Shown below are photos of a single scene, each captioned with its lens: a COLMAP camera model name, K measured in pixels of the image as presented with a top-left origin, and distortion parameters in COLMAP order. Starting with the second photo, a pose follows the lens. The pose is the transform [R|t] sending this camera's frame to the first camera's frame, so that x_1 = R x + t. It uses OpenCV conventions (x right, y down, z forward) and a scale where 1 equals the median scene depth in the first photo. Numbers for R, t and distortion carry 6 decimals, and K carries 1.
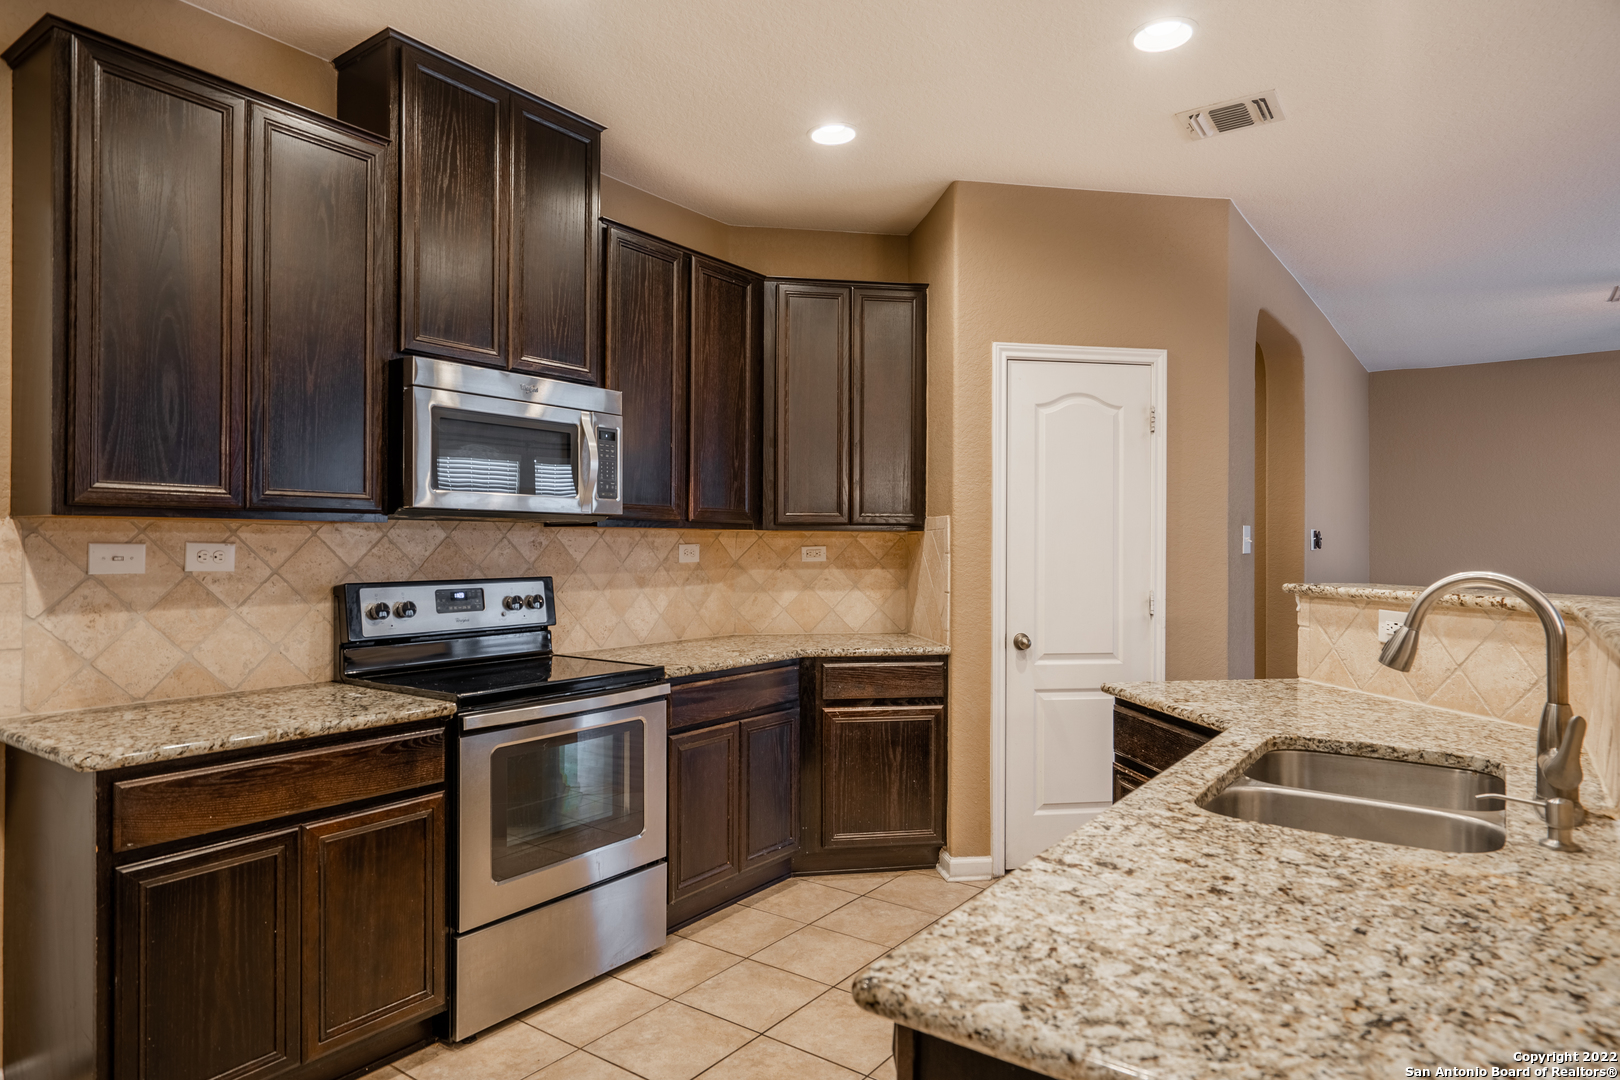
lens RADIAL K [[965.4, 0, 810.4], [0, 965.4, 539.2], [0, 0, 1]] dist [-0.000367, -0.000107]
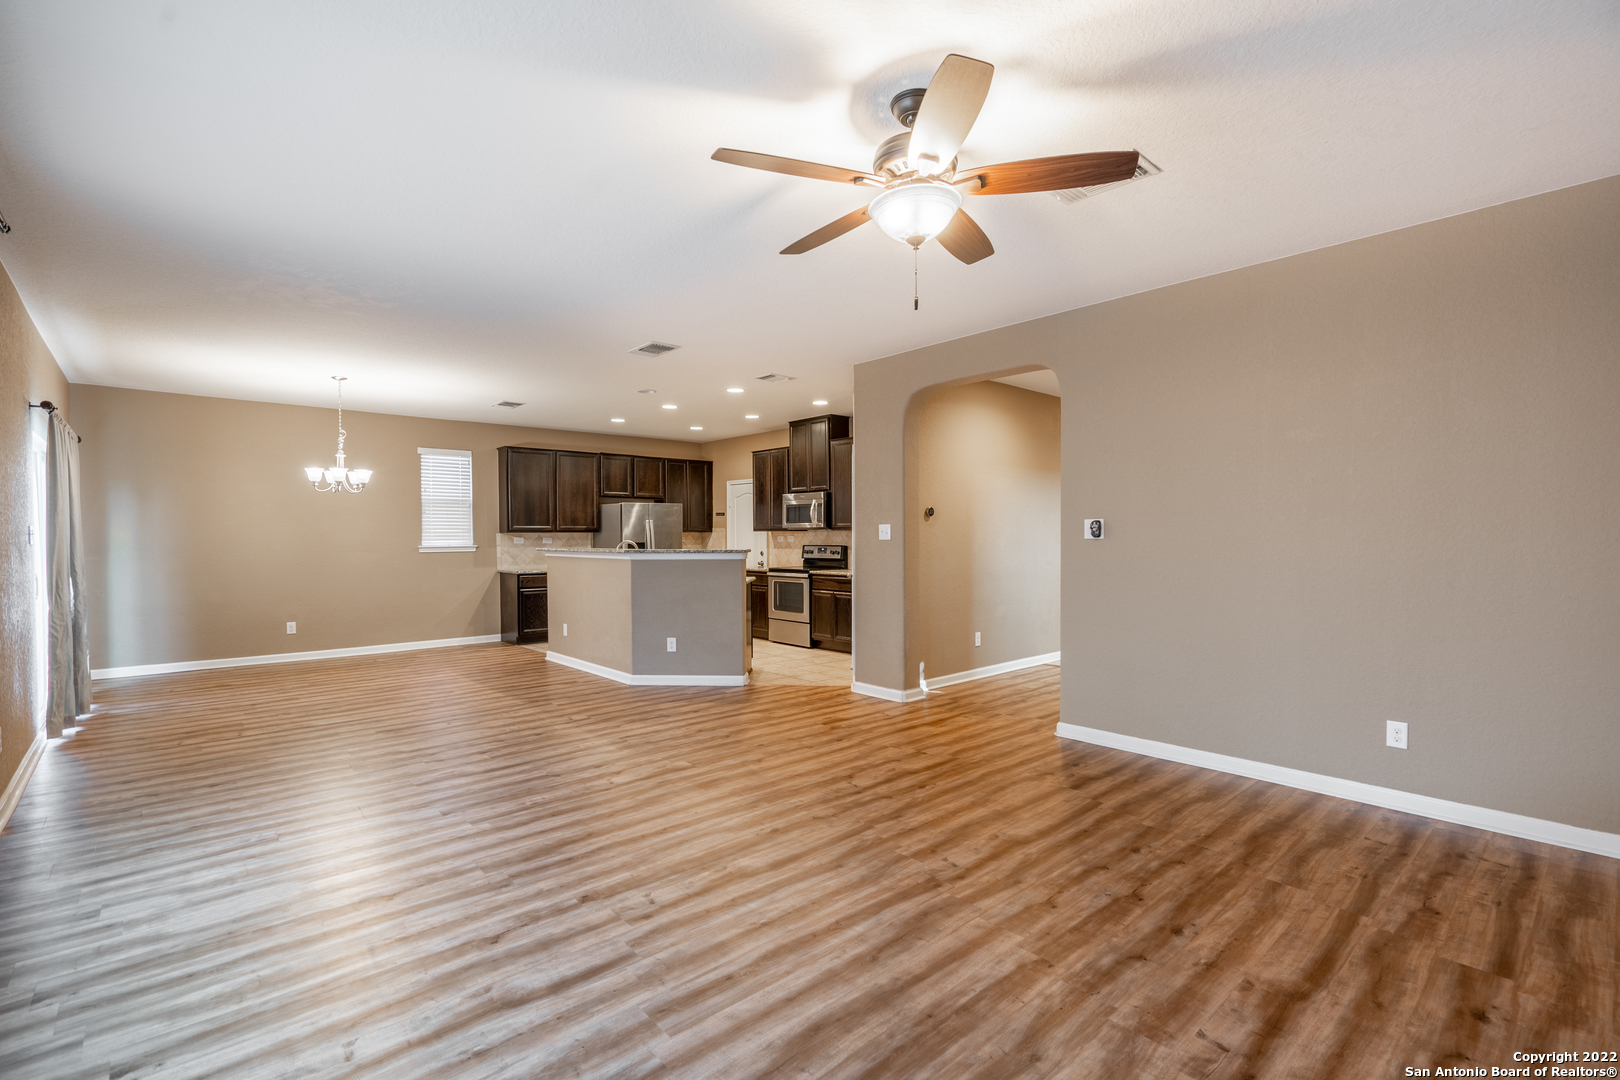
lens RADIAL K [[742.4, 0, 810.3], [0, 742.4, 542.7], [0, 0, 1]] dist [0.003827, 0.000044]
pose [[-0.206232, 0.005482, -0.978488, 2.651920], [0.006490, 0.999970, 0.004234, 0.020460], [0.978482, -0.005478, -0.206261, 1.640073]]
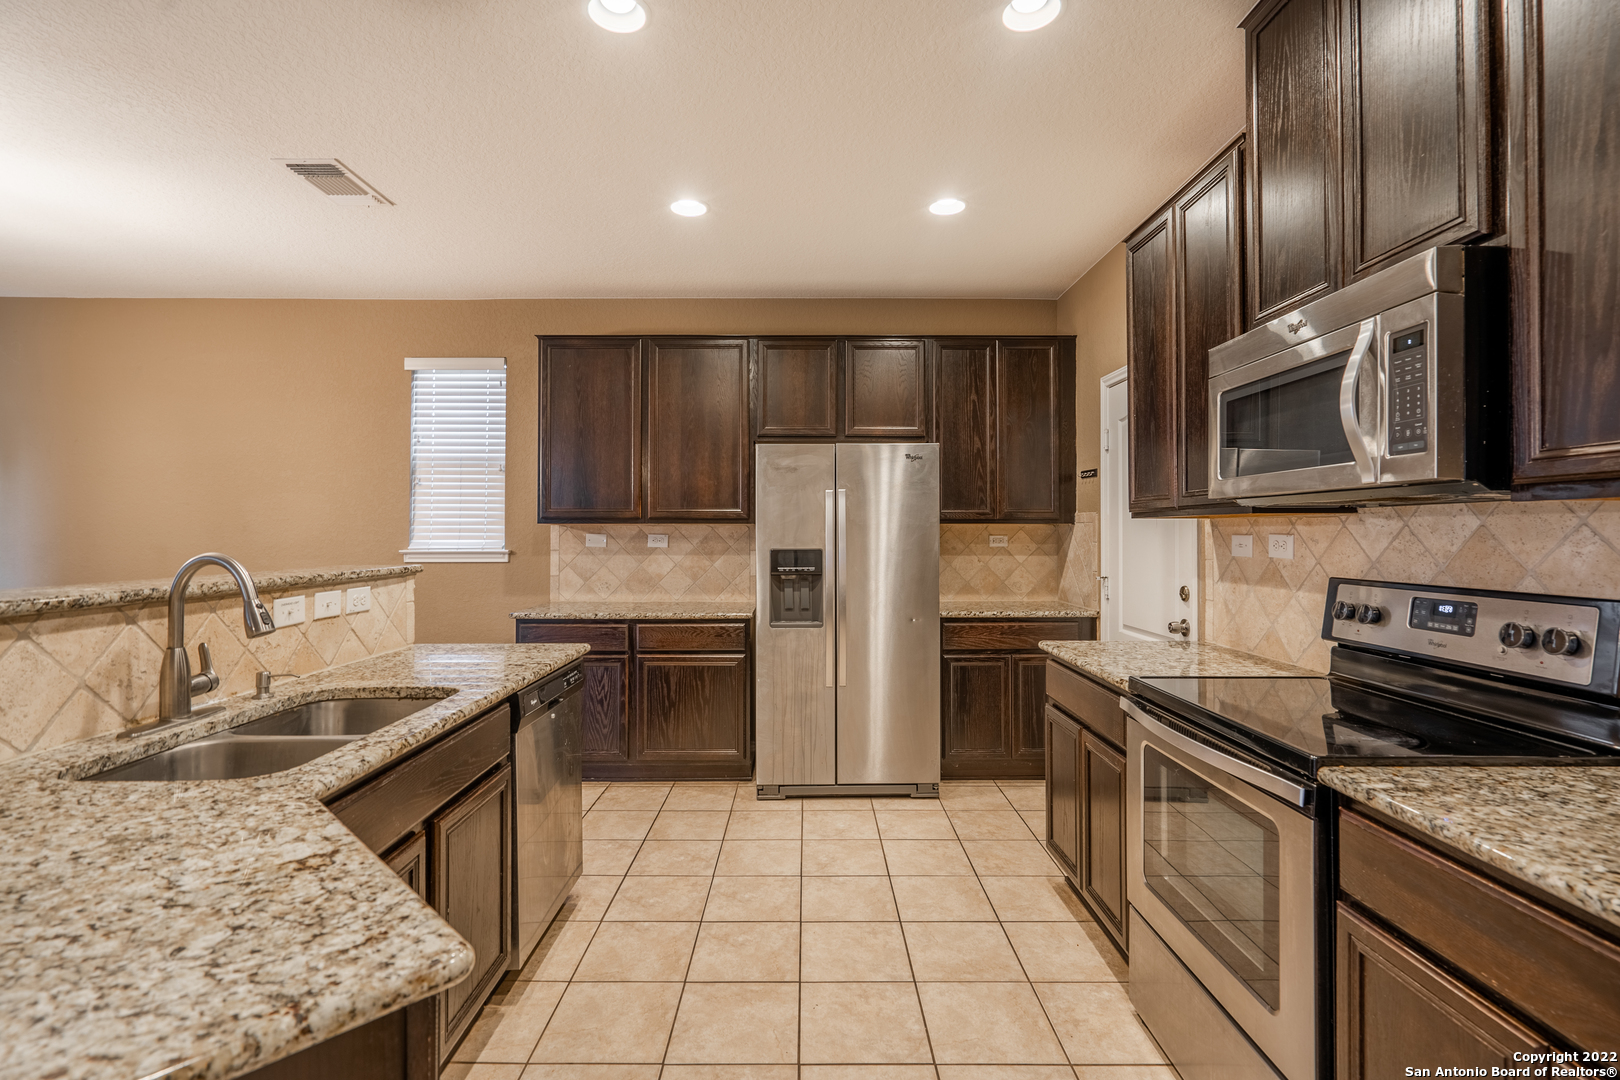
lens RADIAL K [[742.4, 0, 810.3], [0, 742.4, 523.9], [0, 0, 1]] dist [0.003827, 0.000044]
pose [[-0.802774, -0.012437, -0.596153, 0.345970], [-0.002644, 0.999847, -0.017298, 0.007309], [0.596277, -0.012310, -0.802684, 1.220266]]
